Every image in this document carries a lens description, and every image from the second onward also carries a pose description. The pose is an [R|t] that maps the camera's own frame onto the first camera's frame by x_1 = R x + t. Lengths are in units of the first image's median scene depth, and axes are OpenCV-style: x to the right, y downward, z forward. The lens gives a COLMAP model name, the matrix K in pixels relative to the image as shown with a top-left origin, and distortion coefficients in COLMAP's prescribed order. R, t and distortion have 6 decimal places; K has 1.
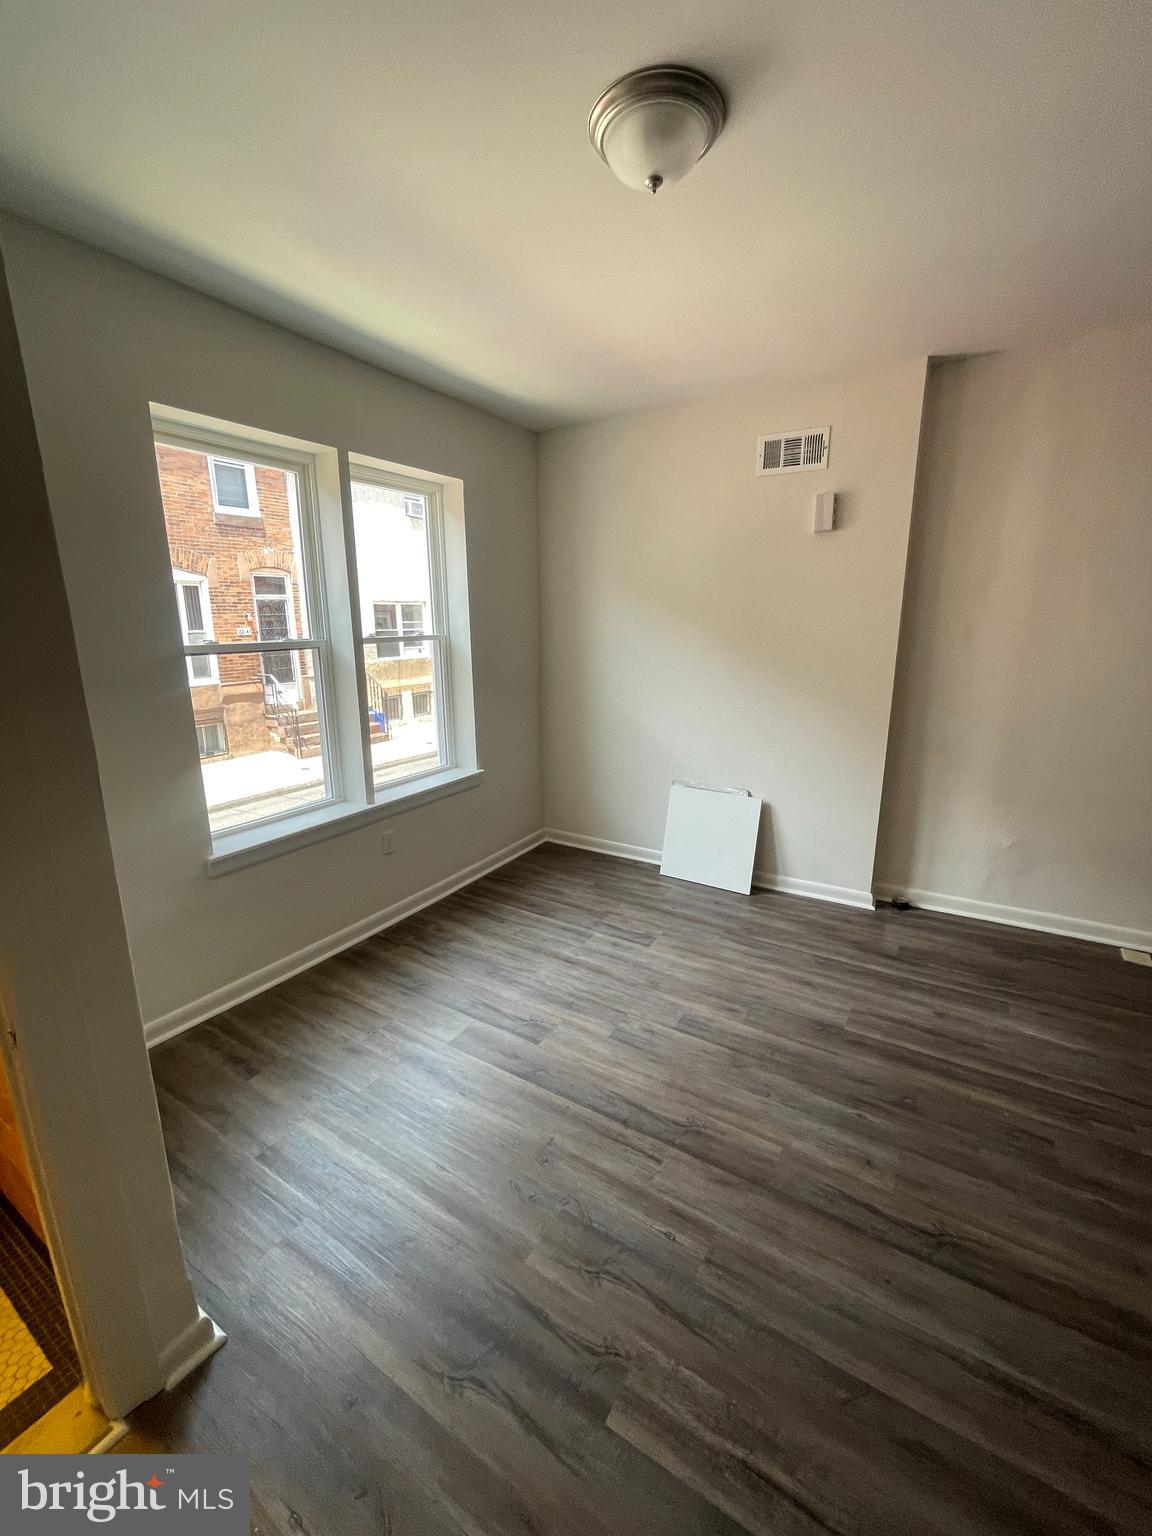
lens RADIAL K [[626.8, 0, 570.1], [0, 626.8, 758.3], [0, 0, 1]] dist [-0.001882, -0.000132]
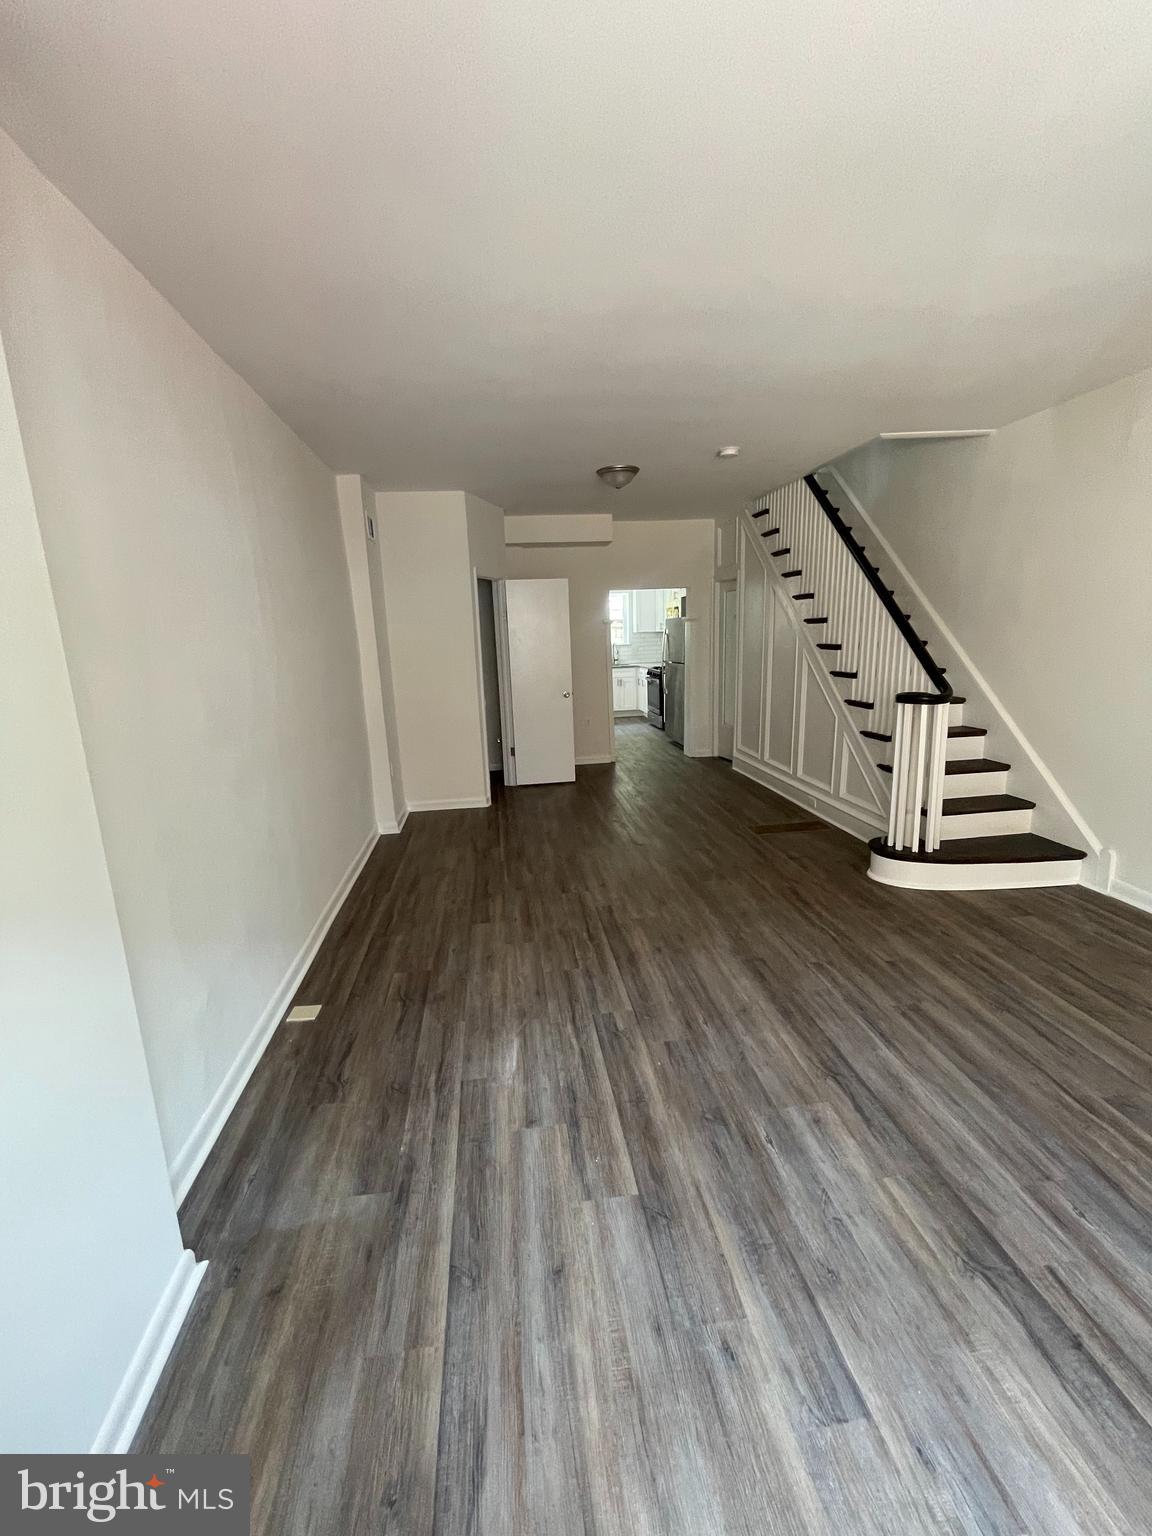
lens RADIAL K [[626.8, 0, 571.0], [0, 626.8, 767.5], [0, 0, 1]] dist [-0.001882, -0.000132]
pose [[-0.630769, -0.129166, 0.765144, -0.003233], [0.215888, 0.917906, 0.332928, -0.330644], [-0.745334, 0.375186, -0.551102, 1.512765]]
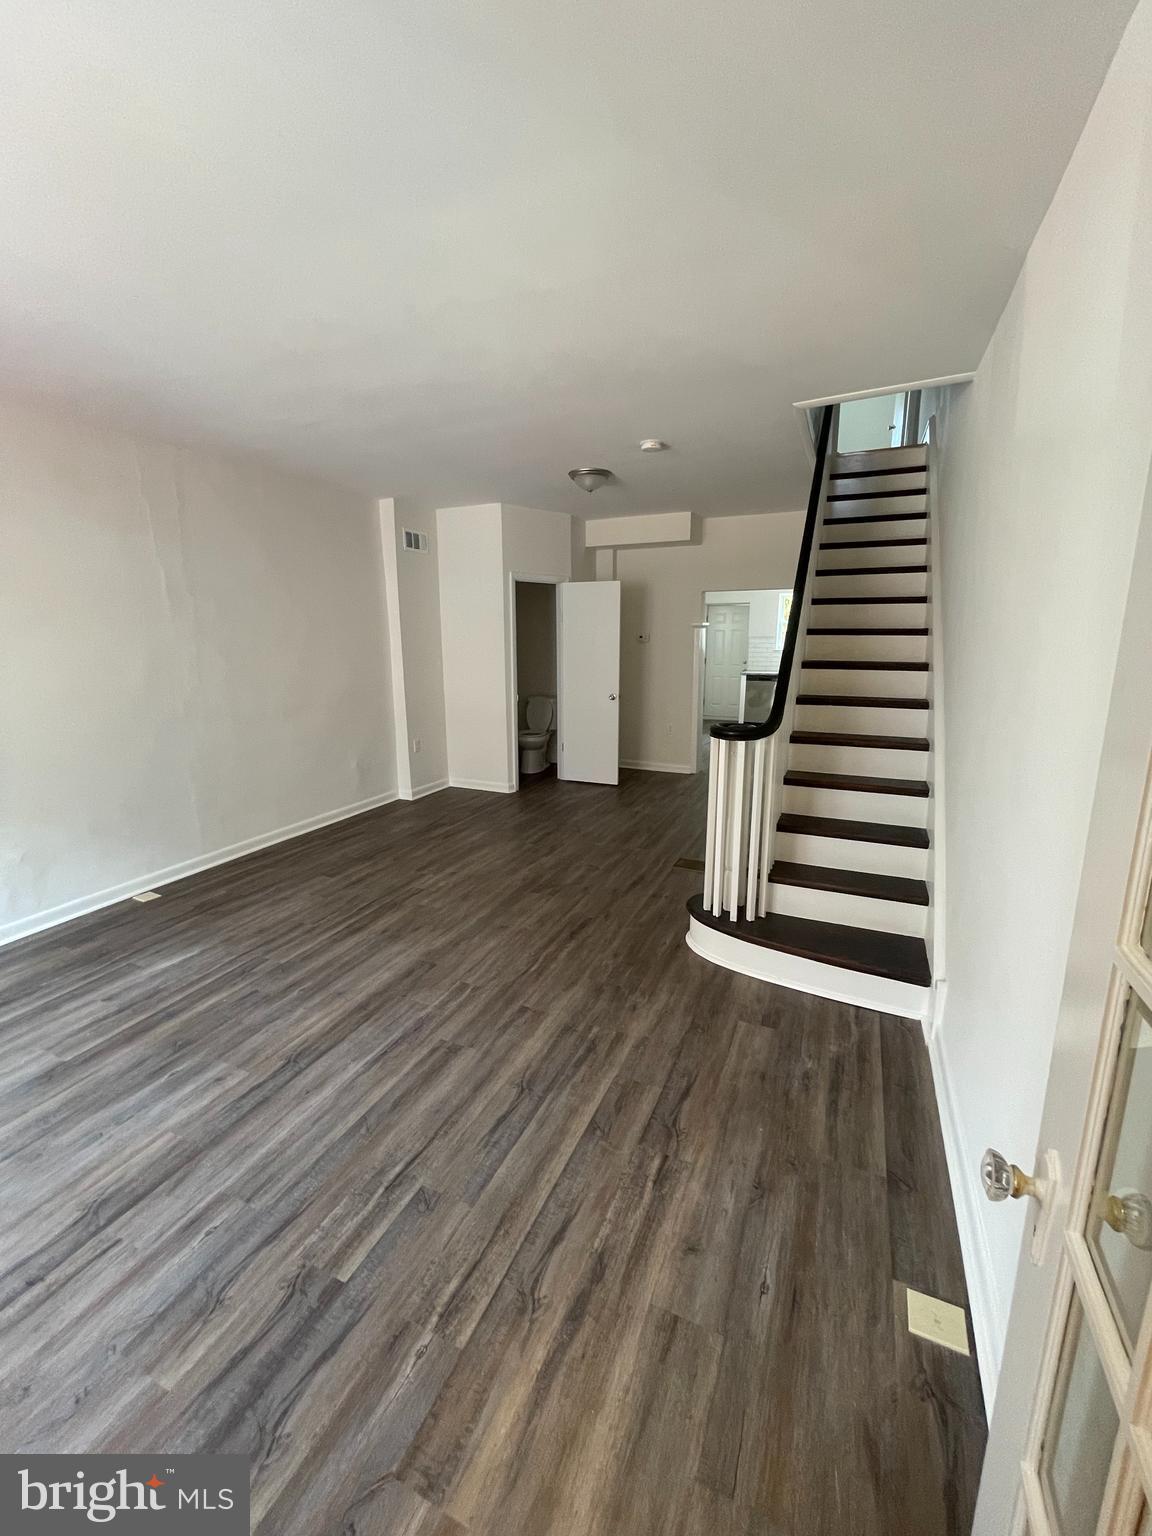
lens RADIAL K [[626.8, 0, 566.3], [0, 626.8, 764.2], [0, 0, 1]] dist [-0.001882, -0.000132]
pose [[-0.130826, -0.190235, 0.972983, -0.614318], [0.224880, 0.950142, 0.216006, -0.045923], [-0.965564, 0.247064, -0.081523, 0.260671]]
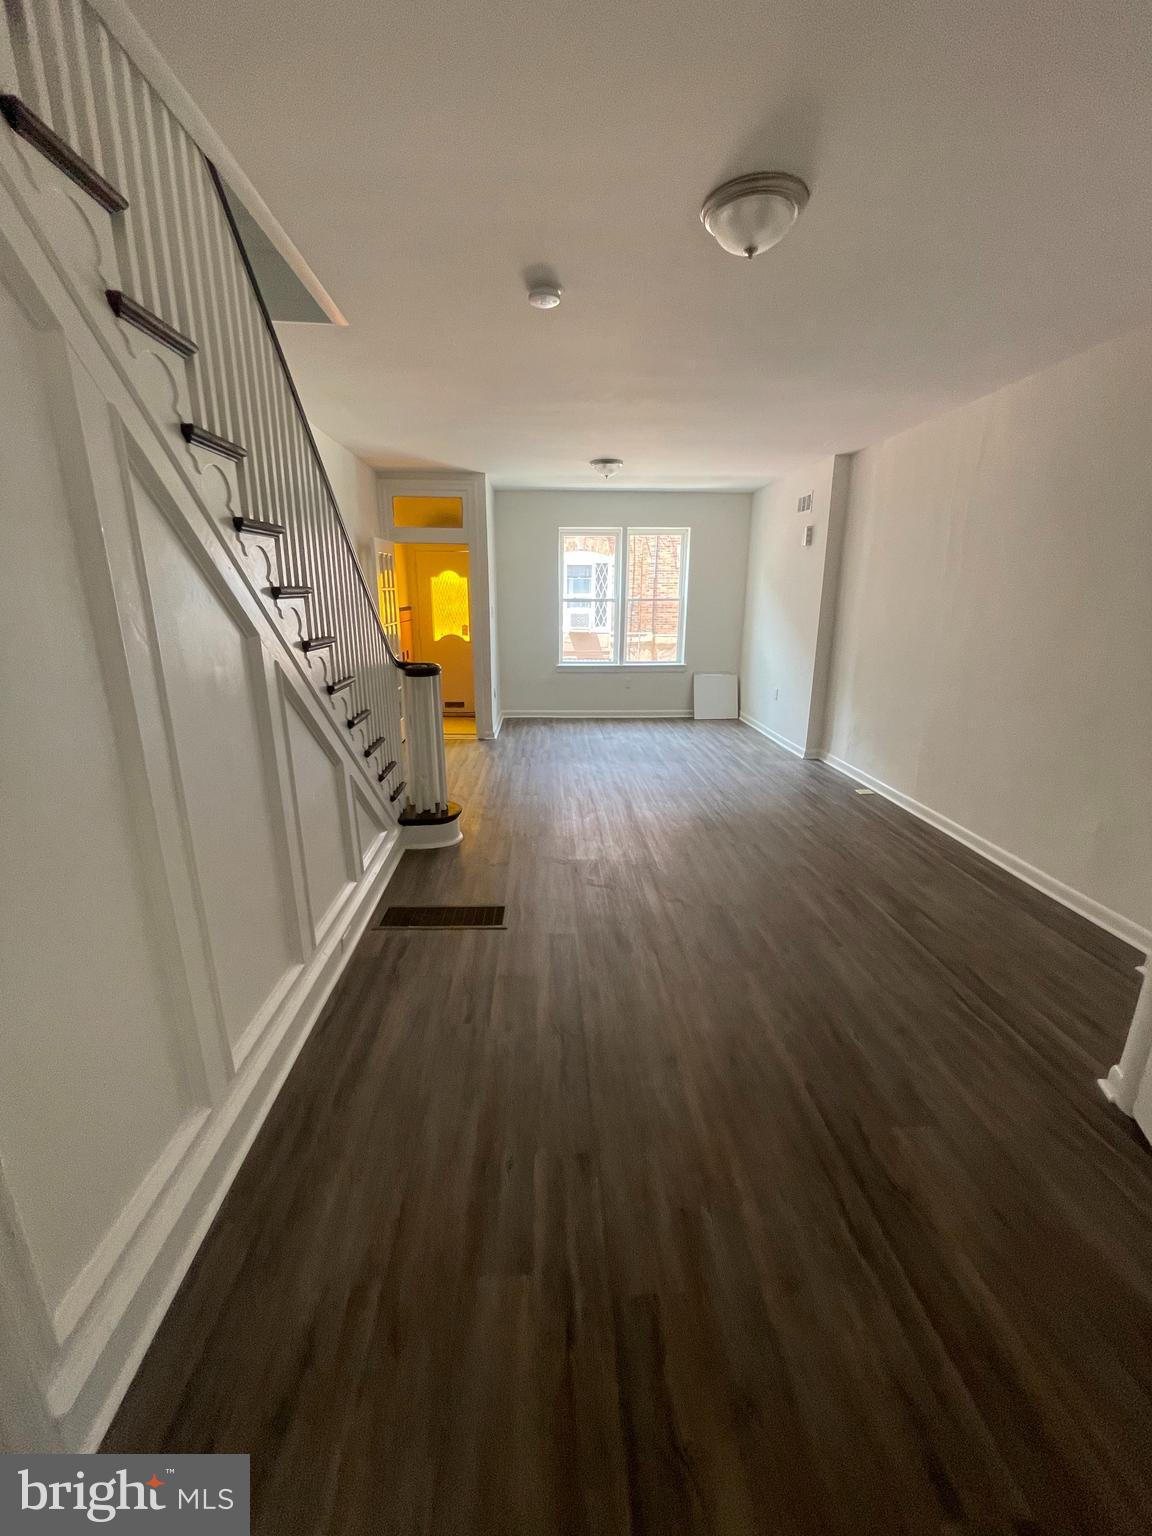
lens RADIAL K [[626.8, 0, 563.6], [0, 626.8, 759.8], [0, 0, 1]] dist [-0.001882, -0.000132]
pose [[0.560463, 0.226936, -0.796481, 2.526595], [-0.189288, 0.971369, 0.143569, 0.195298], [0.806258, 0.070299, 0.587372, -0.984525]]
